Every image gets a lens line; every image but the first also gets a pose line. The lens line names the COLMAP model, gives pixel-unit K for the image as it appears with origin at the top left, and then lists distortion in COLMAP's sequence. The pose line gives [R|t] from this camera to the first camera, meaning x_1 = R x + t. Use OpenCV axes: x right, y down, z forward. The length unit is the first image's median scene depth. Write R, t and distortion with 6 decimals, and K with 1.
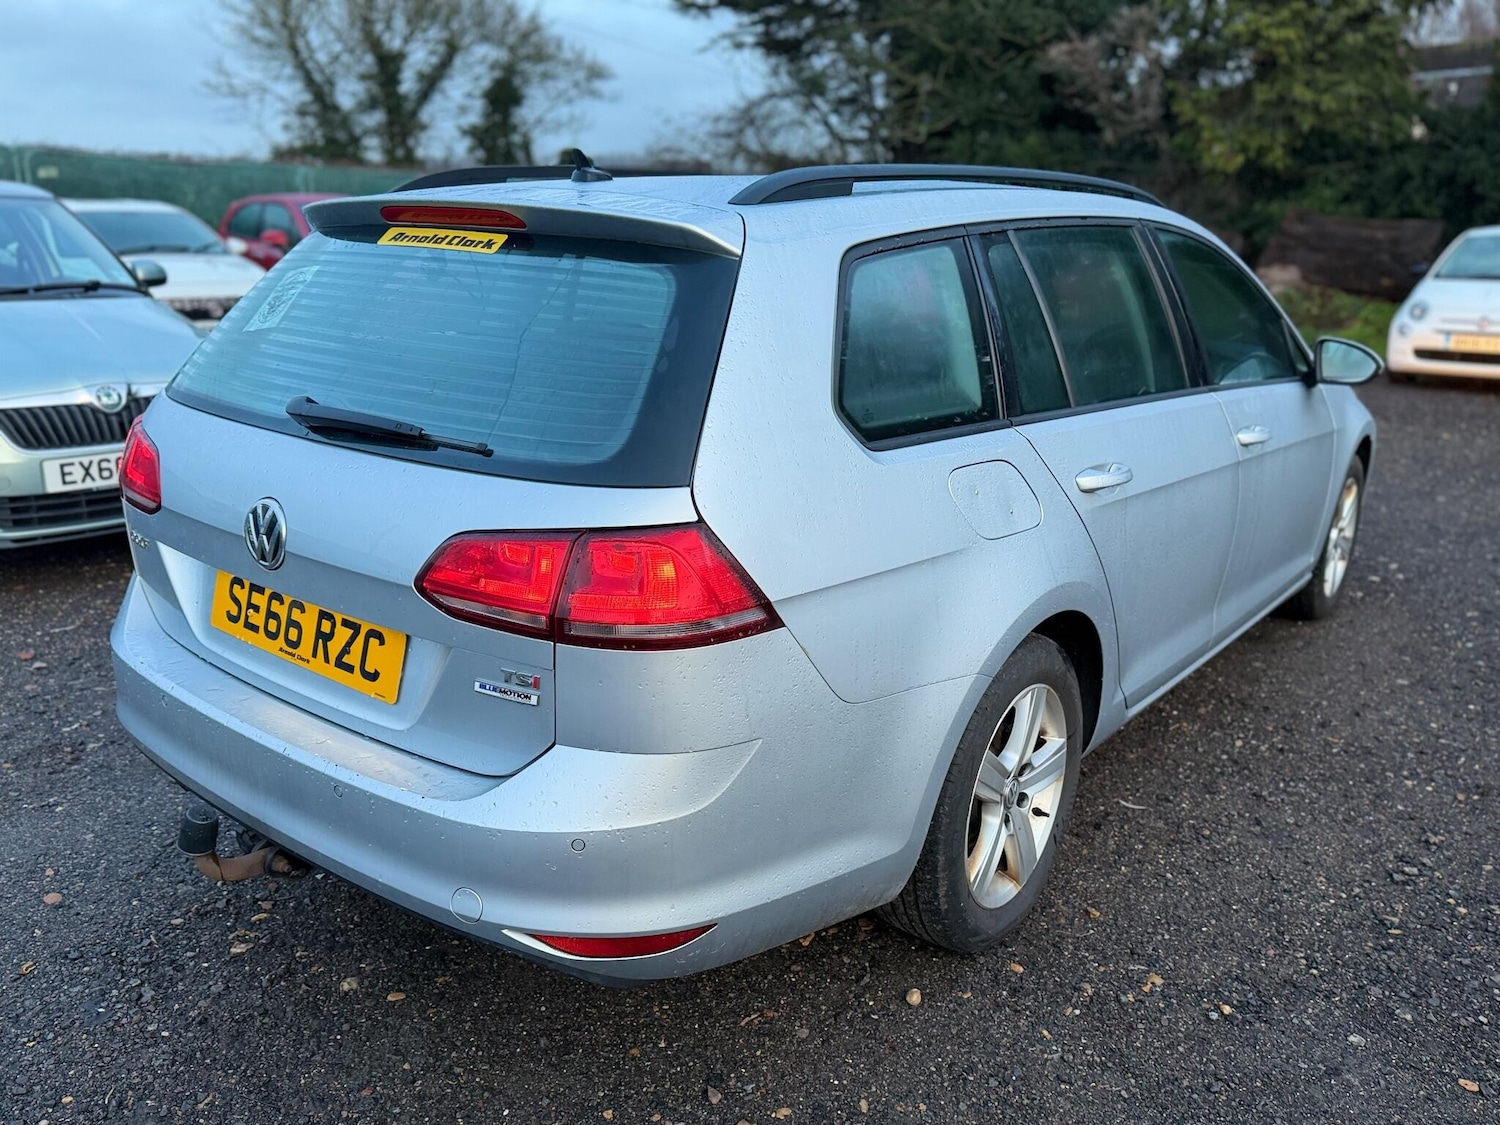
lens RADIAL K [[1158.1, 0, 758.7], [0, 1158.1, 571.0], [0, 0, 1]] dist [0.030431, -0.038679]
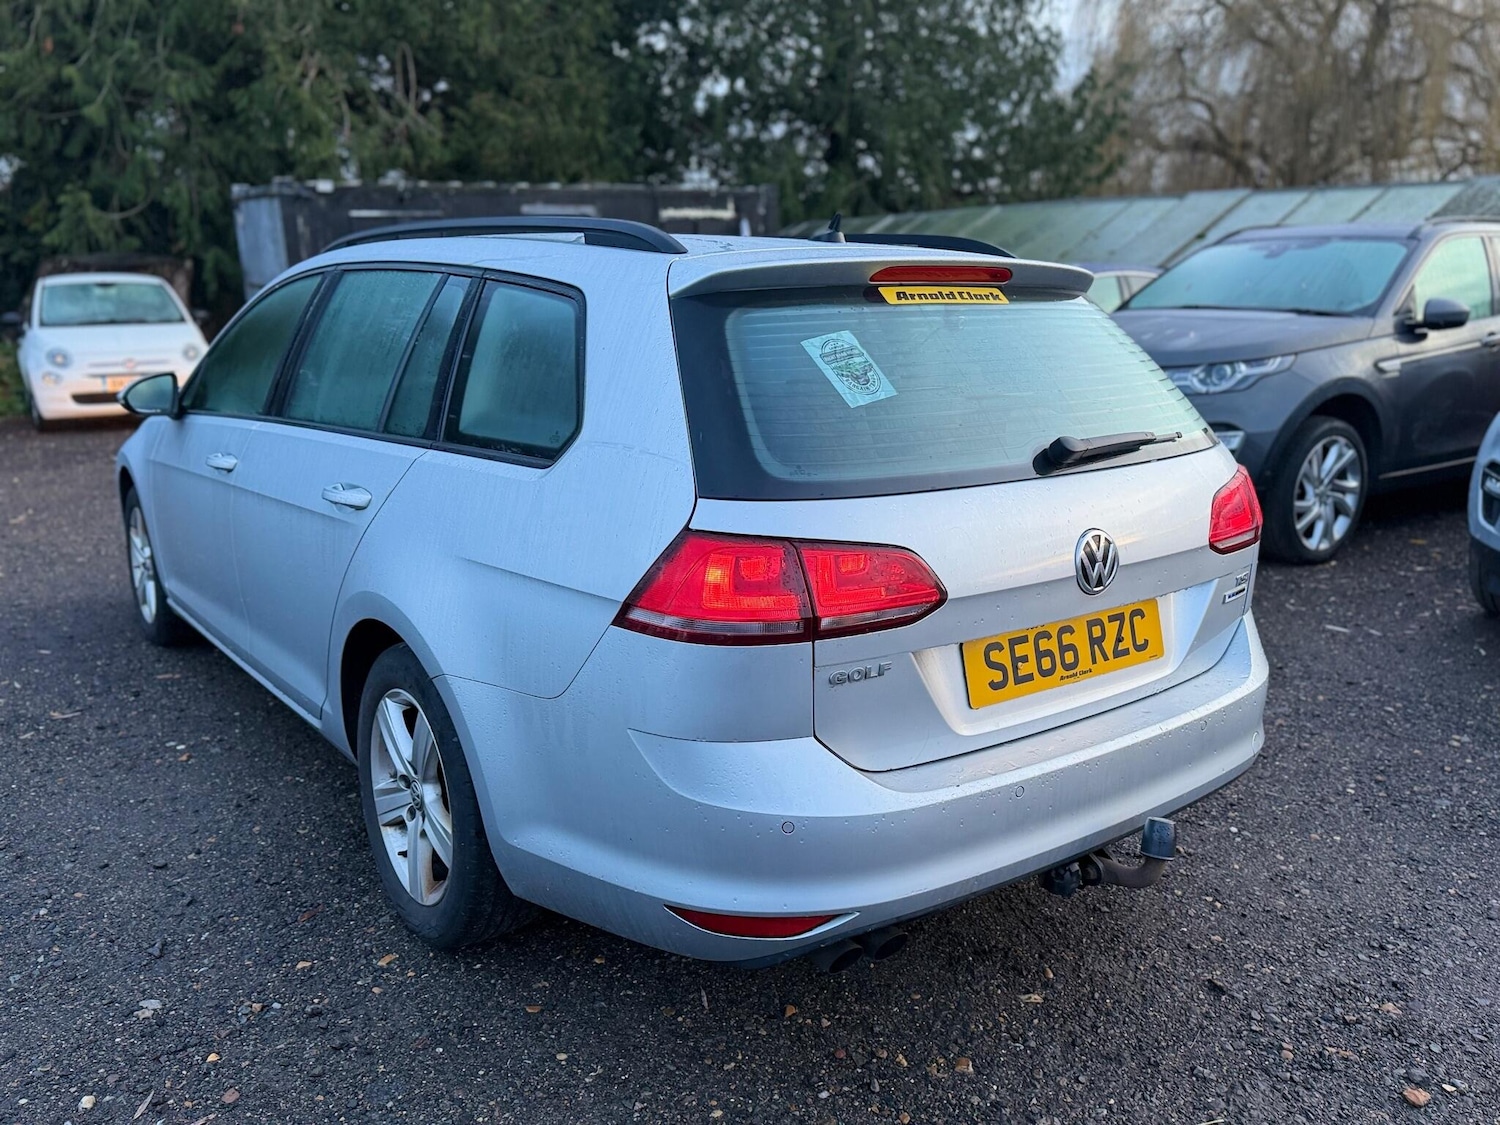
lens RADIAL K [[1158.1, 0, 752.7], [0, 1158.1, 567.3], [0, 0, 1]] dist [0.030431, -0.038679]
pose [[0.269658, -0.241161, 0.932269, -1.020147], [0.278820, 0.946216, 0.164121, -0.197762], [-0.921707, 0.215679, 0.322395, 0.630384]]
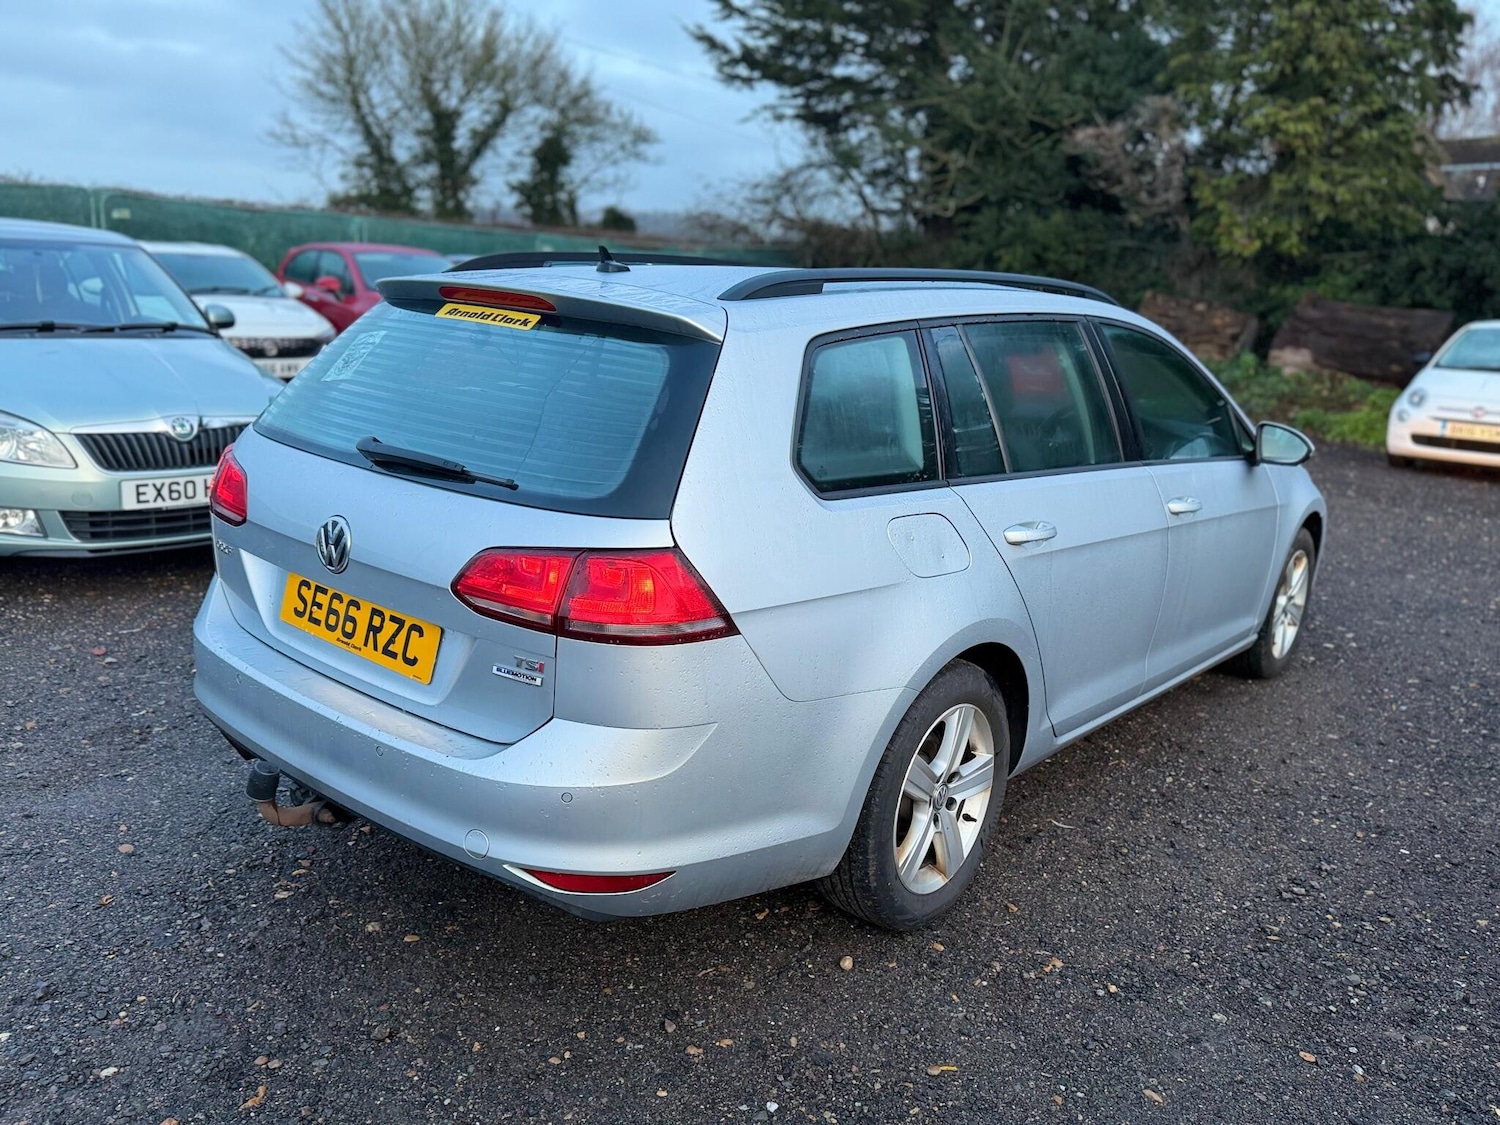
lens RADIAL K [[1158.1, 0, 755.4], [0, 1158.1, 562.7], [0, 0, 1]] dist [0.030431, -0.038679]
pose [[0.998658, 0.046085, -0.023622, 0.038986], [-0.047281, 0.997482, -0.052855, 0.021508], [0.021127, 0.053901, 0.998323, -0.156550]]
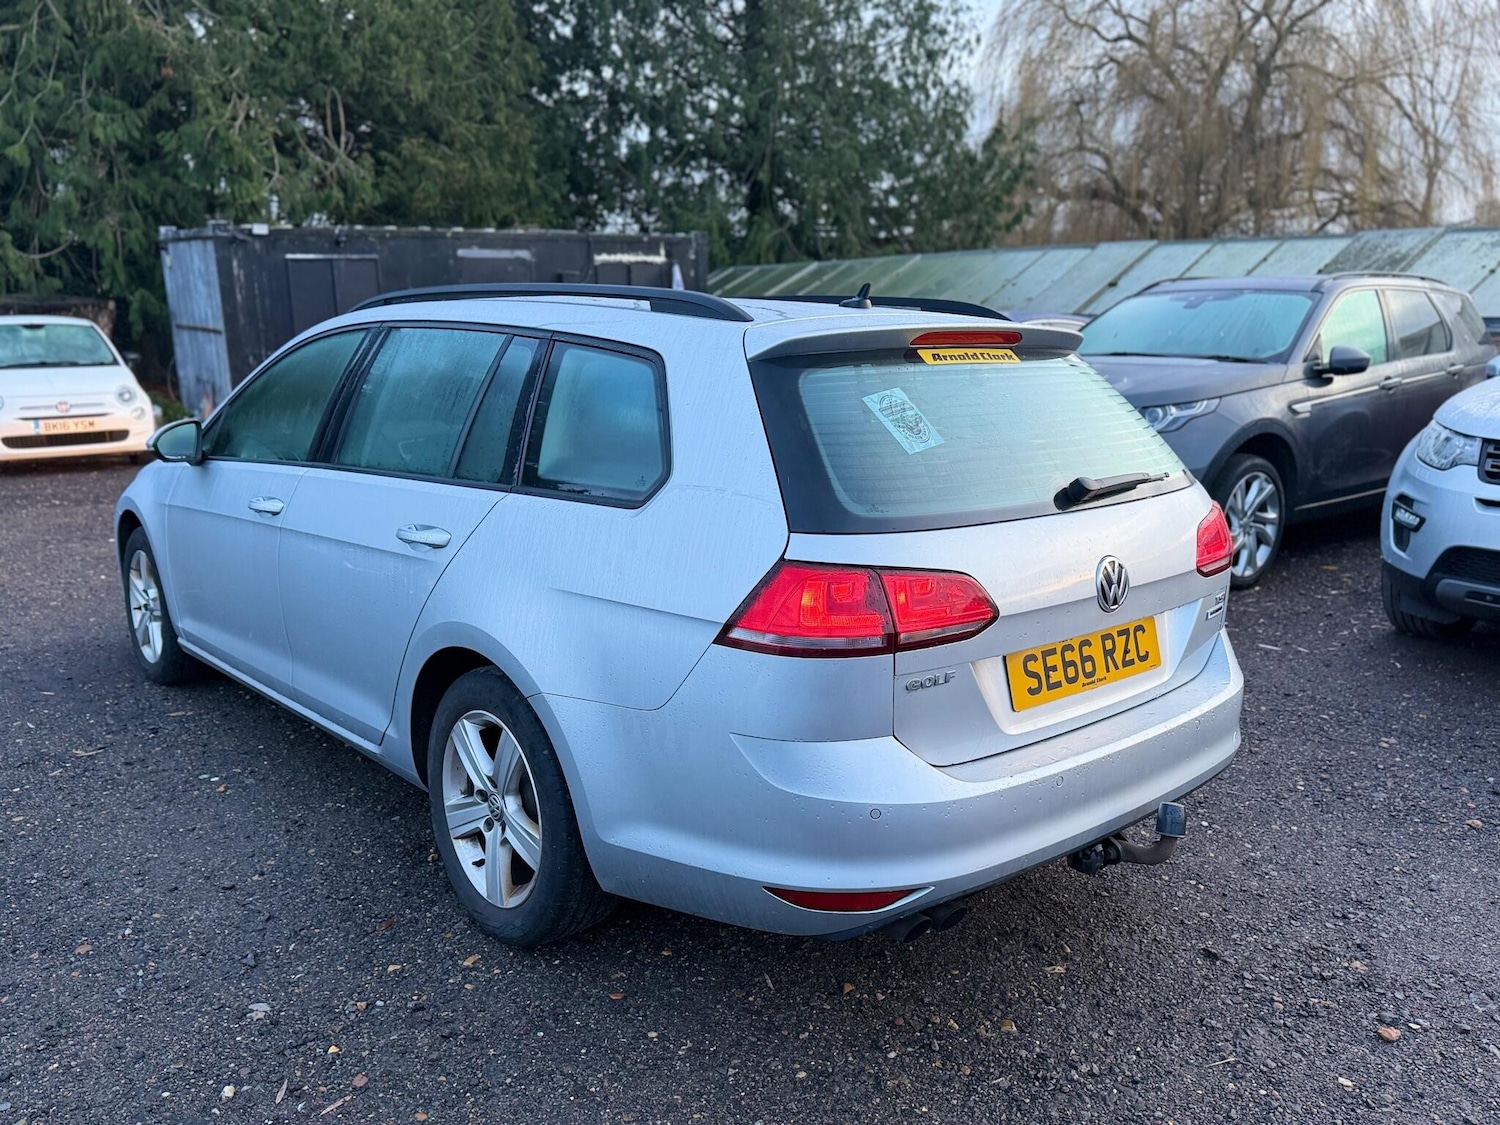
lens RADIAL K [[1158.1, 0, 755.5], [0, 1158.1, 565.8], [0, 0, 1]] dist [0.030431, -0.038679]
pose [[0.193626, -0.213296, 0.957608, -1.147017], [0.280364, 0.947405, 0.154335, -0.239079], [-0.940162, 0.238596, 0.243243, 0.701239]]
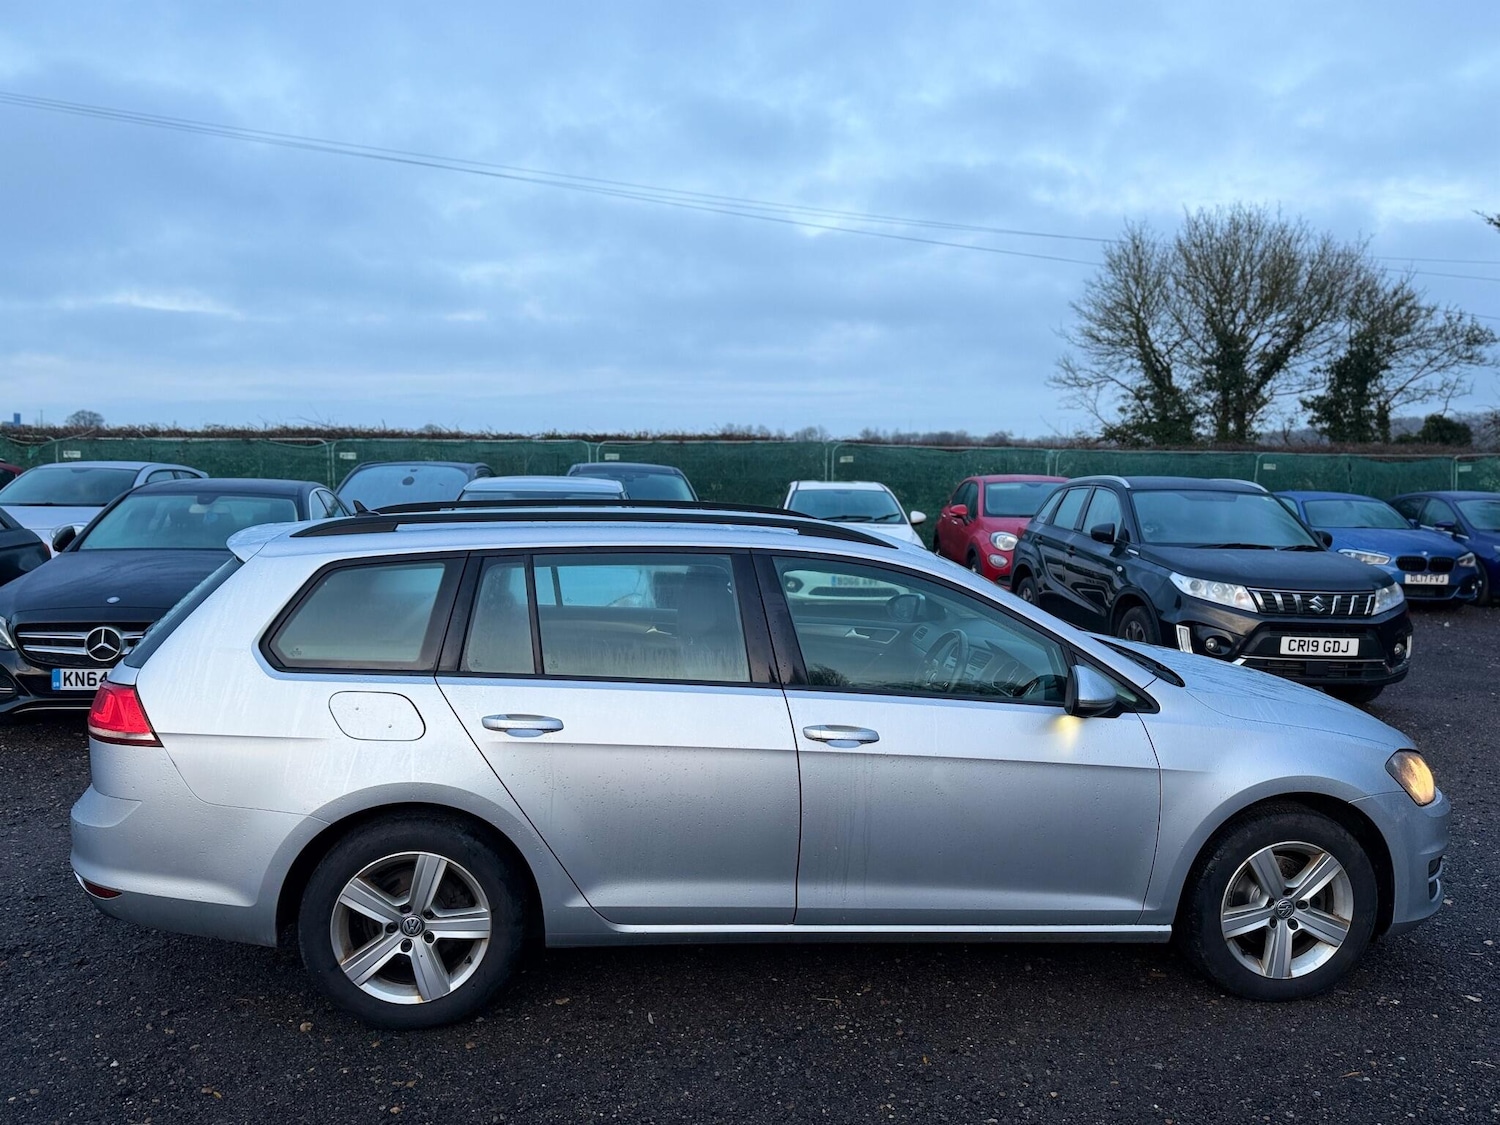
lens RADIAL K [[1158.1, 0, 759.1], [0, 1158.1, 561.0], [0, 0, 1]] dist [0.030431, -0.038679]
pose [[0.708557, 0.054184, -0.703571, 1.288773], [-0.208591, 0.968574, -0.135476, -0.123004], [0.674120, 0.242751, 0.697592, 0.129276]]
